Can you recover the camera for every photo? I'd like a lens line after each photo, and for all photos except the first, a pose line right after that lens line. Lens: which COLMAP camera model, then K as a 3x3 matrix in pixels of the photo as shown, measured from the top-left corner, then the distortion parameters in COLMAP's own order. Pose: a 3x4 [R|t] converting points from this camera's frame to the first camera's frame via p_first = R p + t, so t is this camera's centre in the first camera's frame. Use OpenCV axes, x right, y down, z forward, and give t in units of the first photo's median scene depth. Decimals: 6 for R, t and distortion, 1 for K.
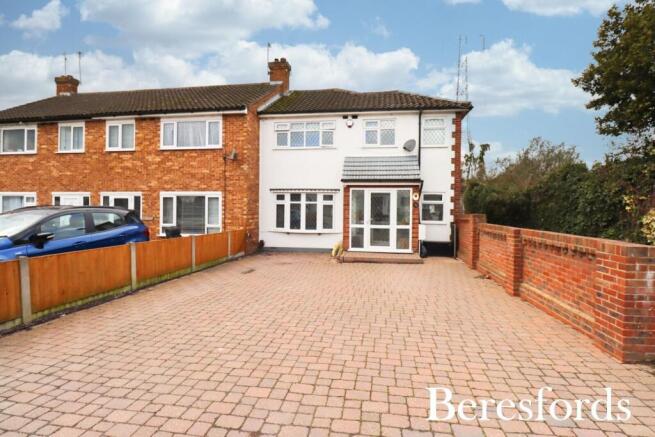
lens RADIAL K [[352.1, 0, 327.5], [0, 352.1, 218.5], [0, 0, 1]] dist [-0.001082, -0.019540]
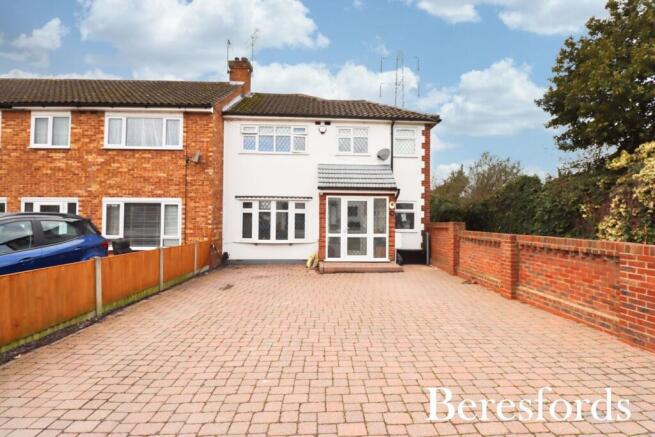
lens RADIAL K [[352.1, 0, 327.5], [0, 352.1, 218.5], [0, 0, 1]] dist [-0.001082, -0.019540]
pose [[0.974950, -0.001215, 0.222422, -0.146339], [0.008337, 0.999482, -0.031087, 0.005494], [-0.222269, 0.032162, 0.974455, 0.060065]]
